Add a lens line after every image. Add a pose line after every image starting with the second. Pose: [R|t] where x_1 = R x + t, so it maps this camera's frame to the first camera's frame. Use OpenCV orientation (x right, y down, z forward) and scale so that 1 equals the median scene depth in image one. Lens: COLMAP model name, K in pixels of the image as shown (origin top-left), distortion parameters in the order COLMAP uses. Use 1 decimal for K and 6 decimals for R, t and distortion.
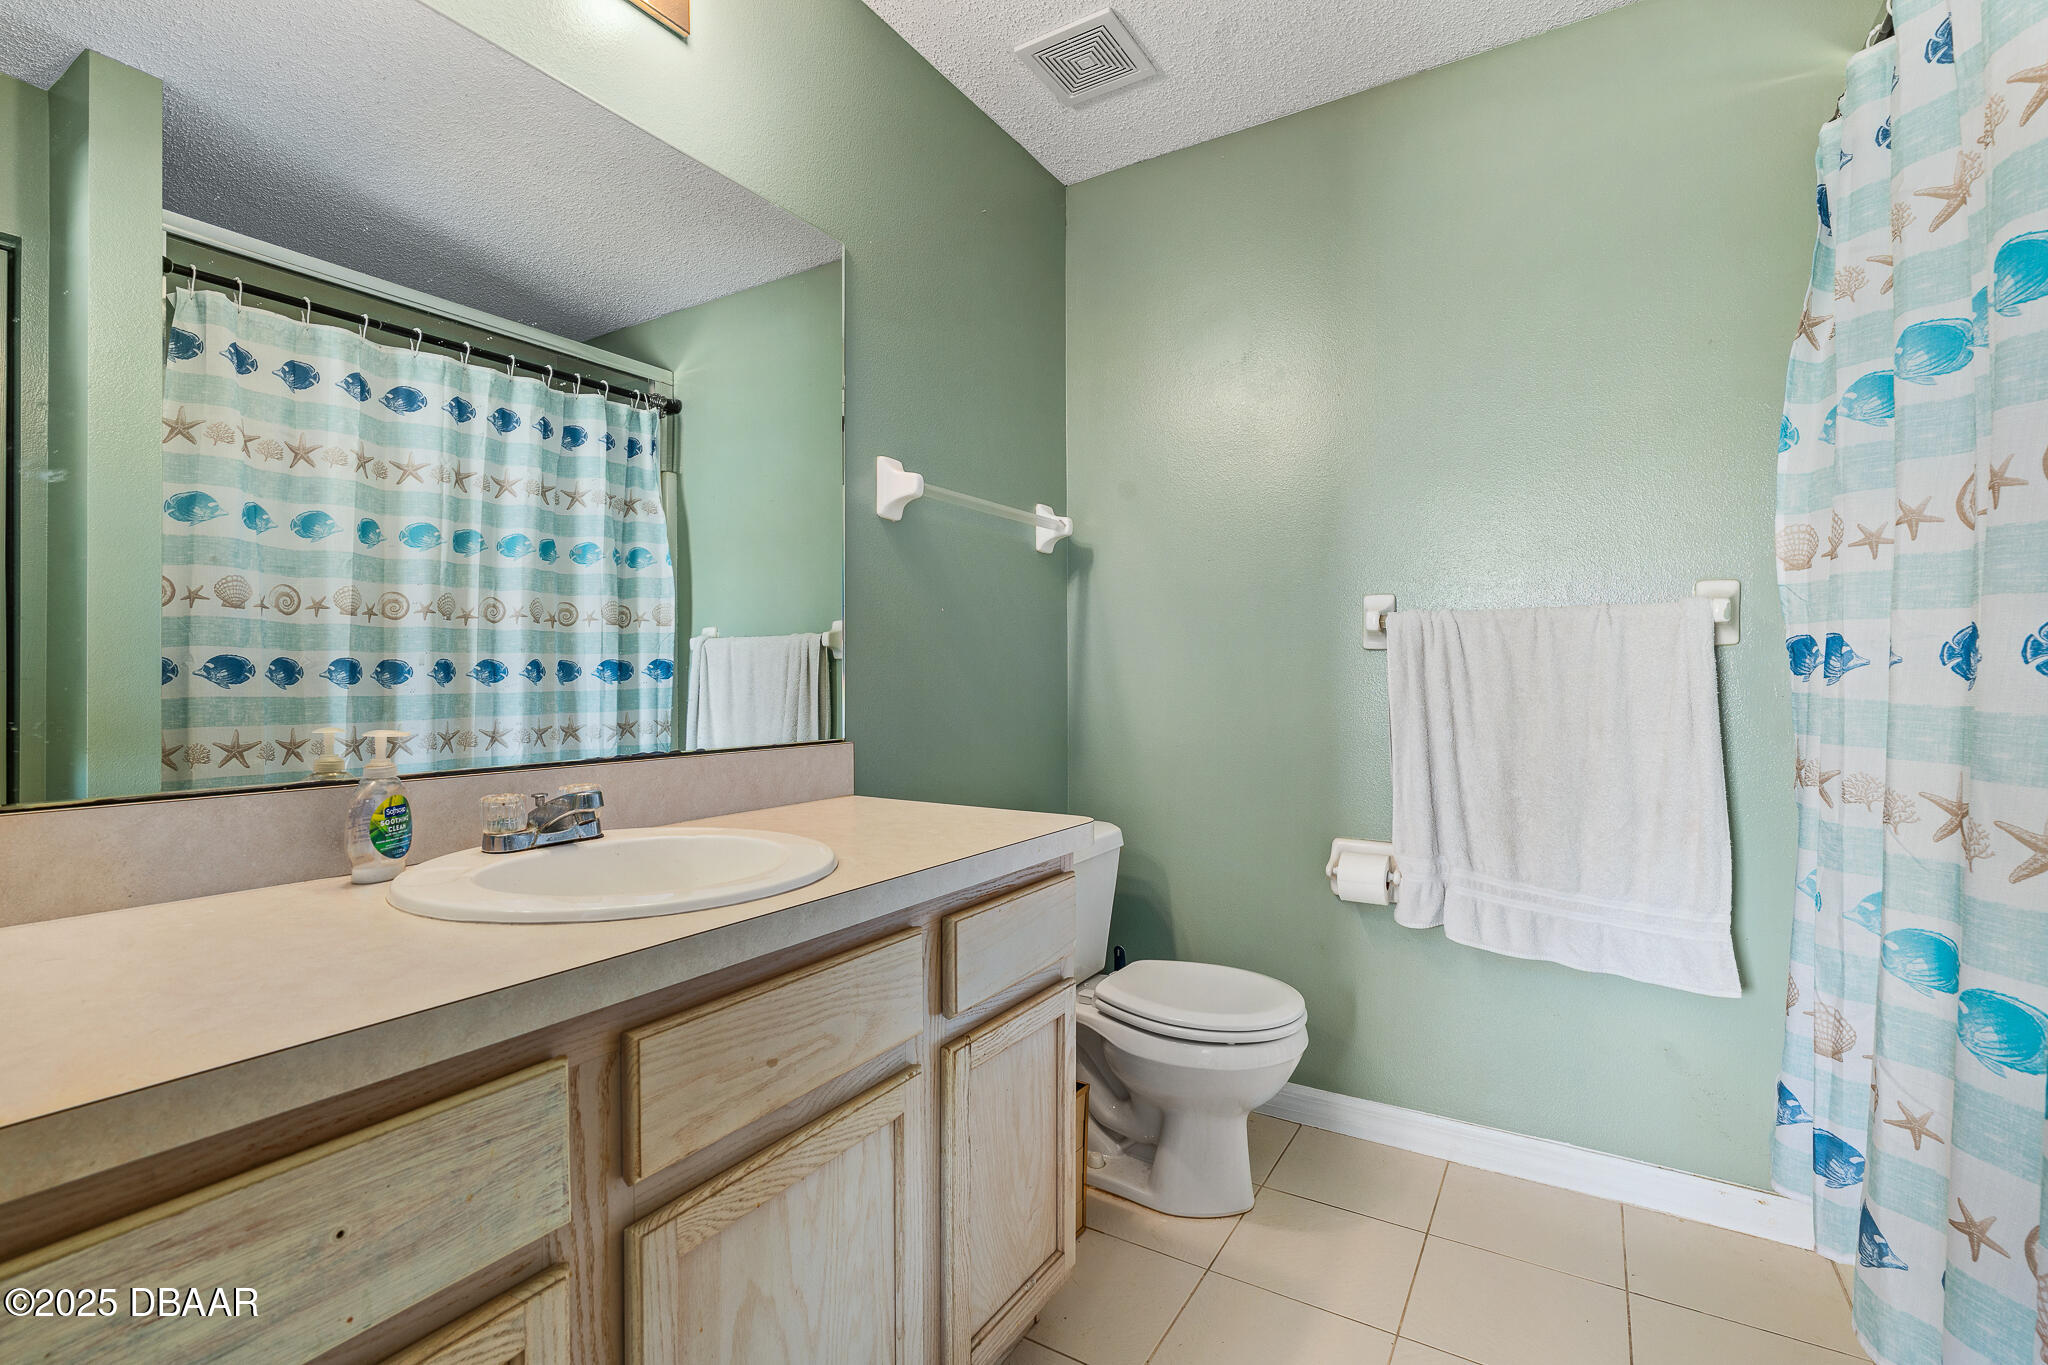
lens RADIAL K [[921.3, 0, 1030.7], [0, 921.3, 687.0], [0, 0, 1]] dist [-0.002604, 0.001793]
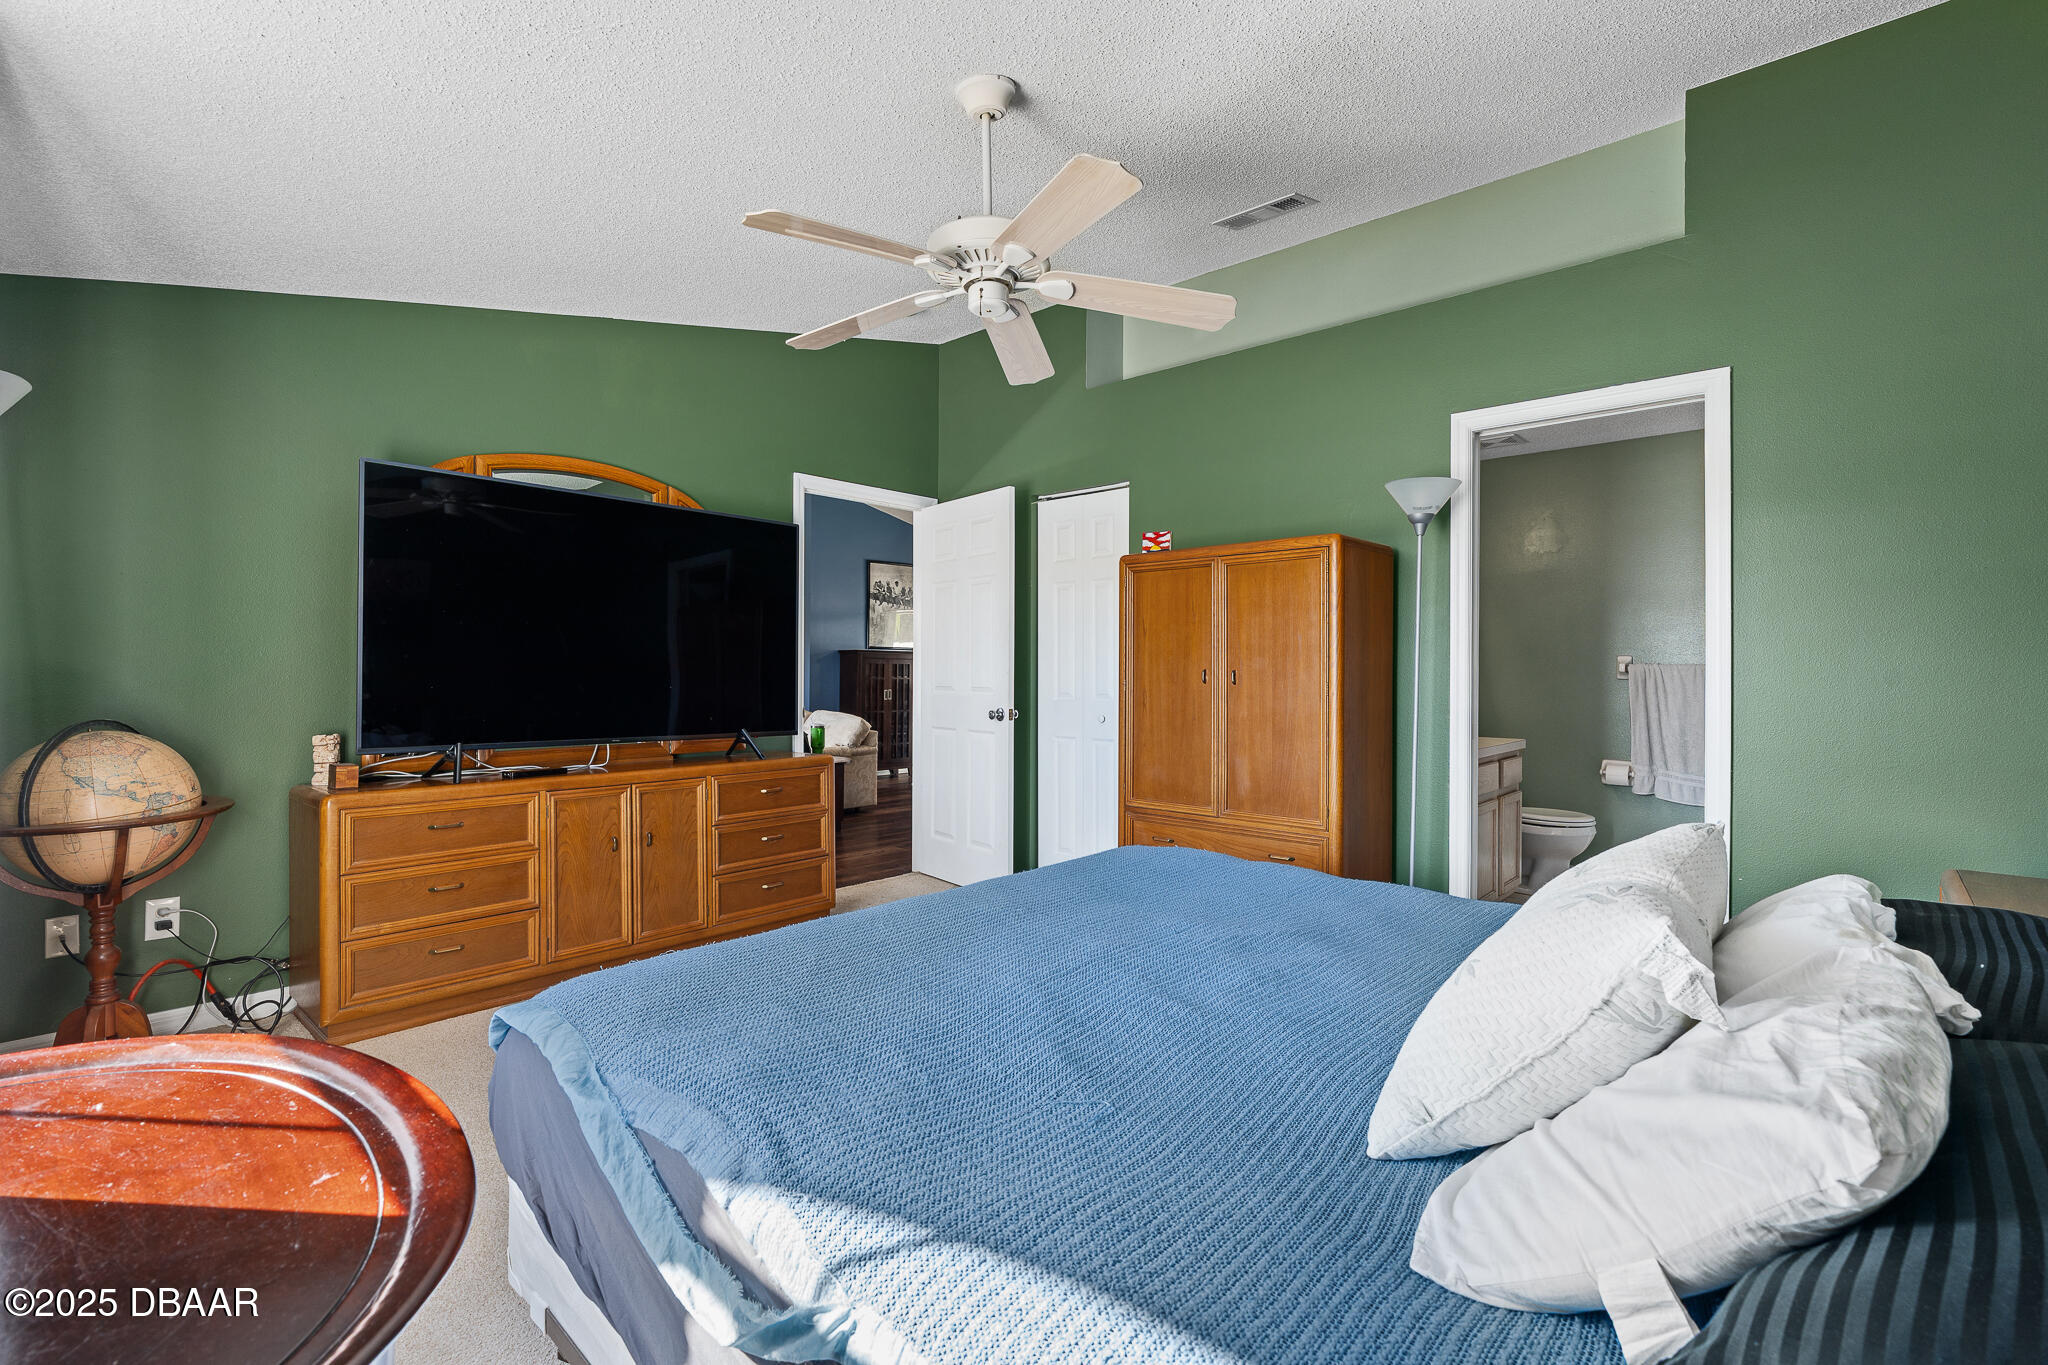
lens RADIAL K [[921.3, 0, 1024.2], [0, 921.3, 676.7], [0, 0, 1]] dist [-0.002604, 0.001793]
pose [[0.982076, 0.004766, -0.188426, -0.838652], [-0.004920, 0.999988, -0.000346, -0.047789], [0.188422, 0.001267, 0.982087, -1.955267]]
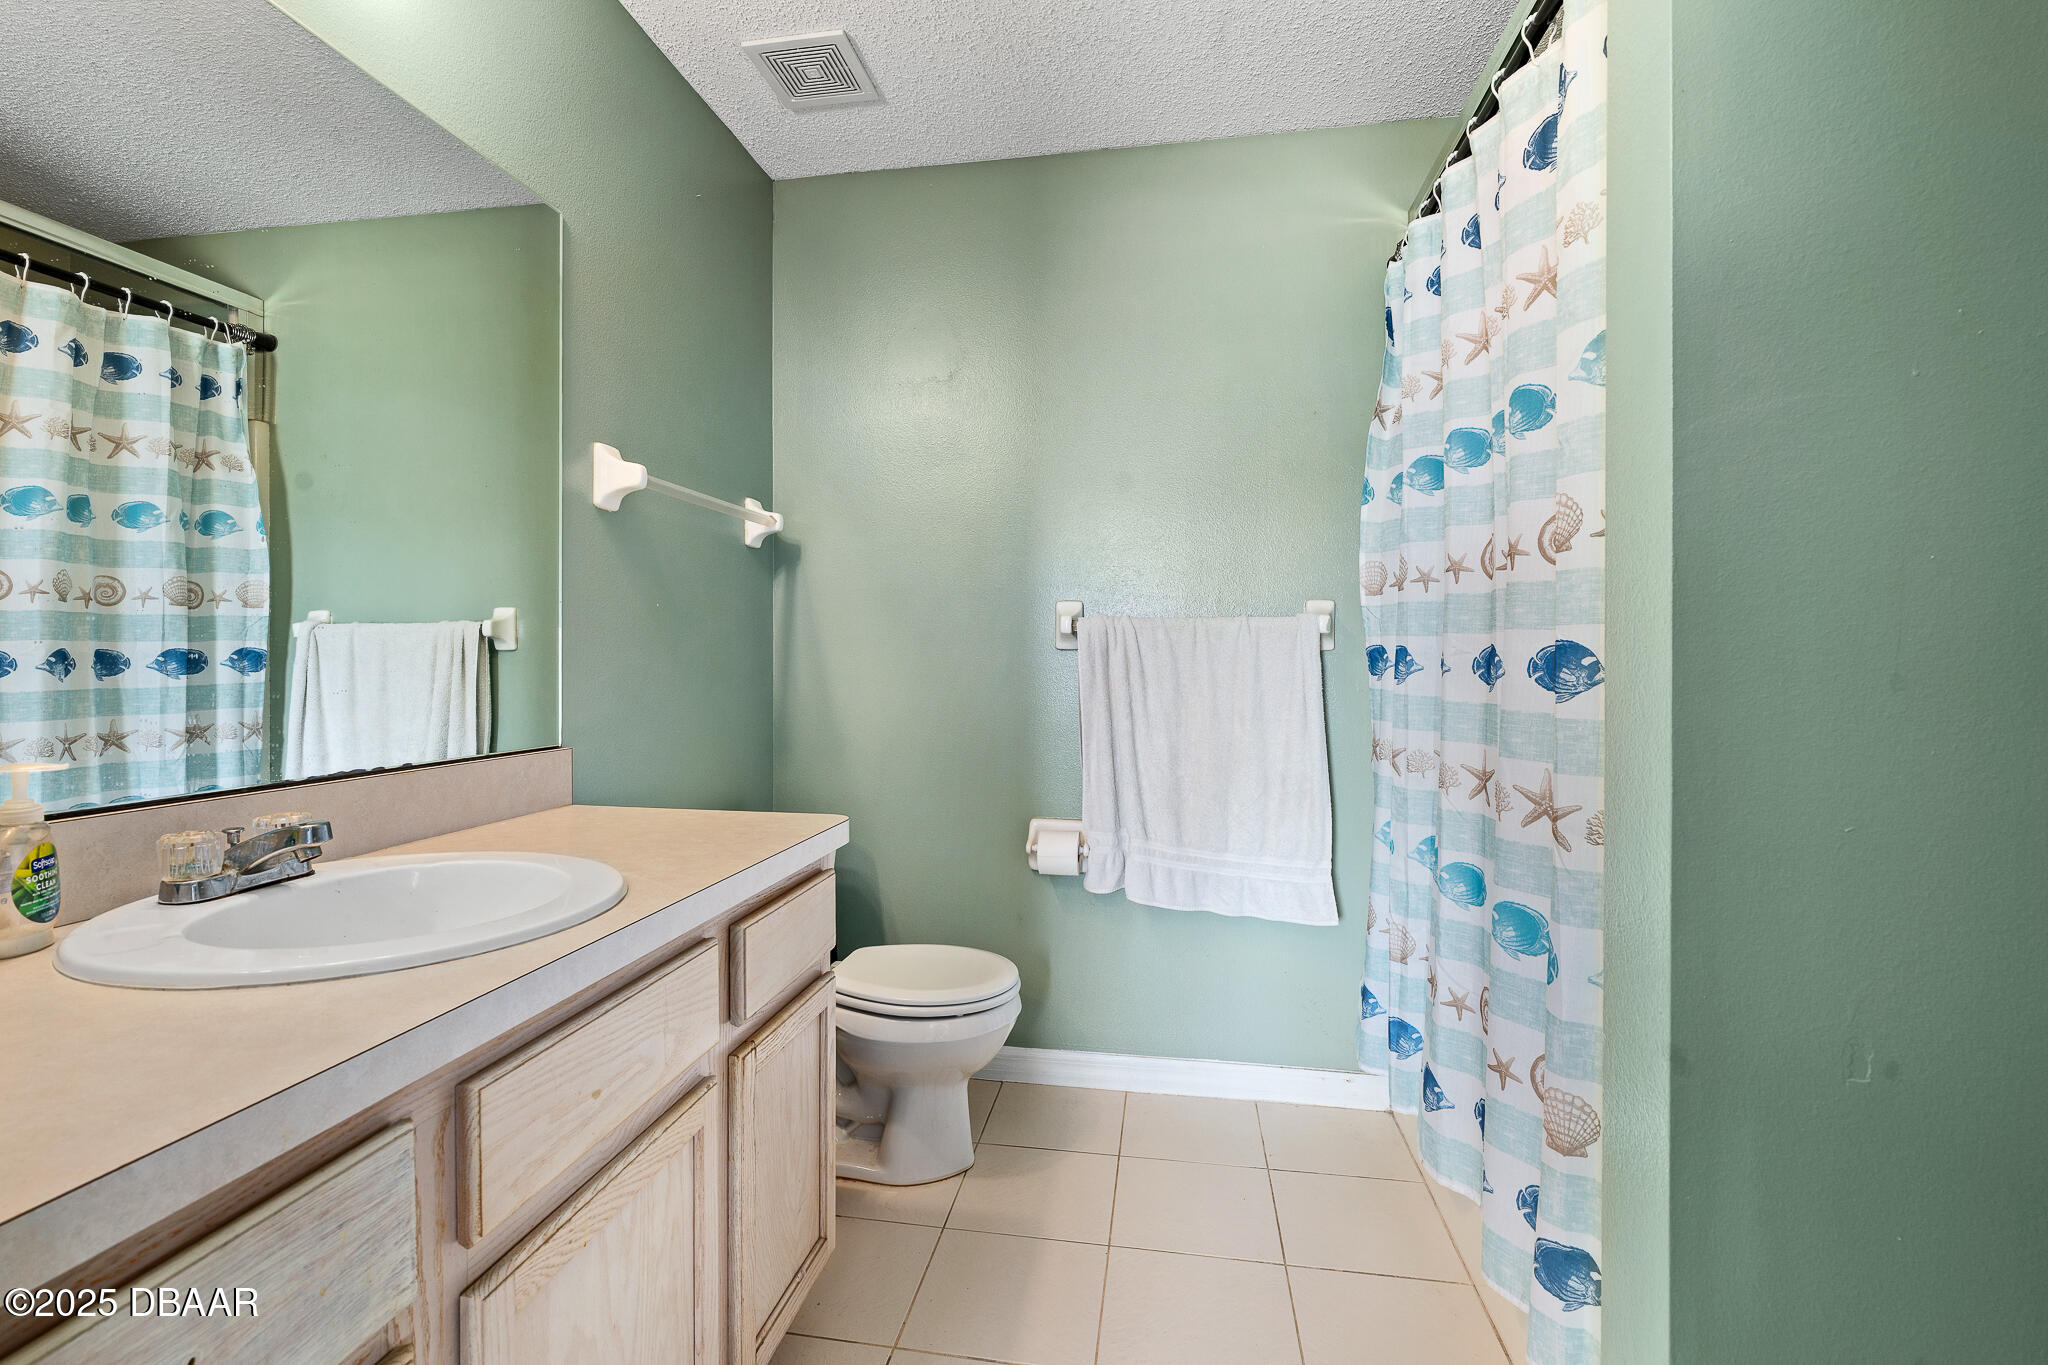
lens RADIAL K [[921.3, 0, 1017.1], [0, 921.3, 665.8], [0, 0, 1]] dist [-0.002604, 0.001793]
pose [[0.929079, 0.001199, 0.369880, -0.122296], [-0.000043, 0.999995, -0.003135, -0.021223], [-0.369882, 0.002897, 0.929074, -0.034516]]
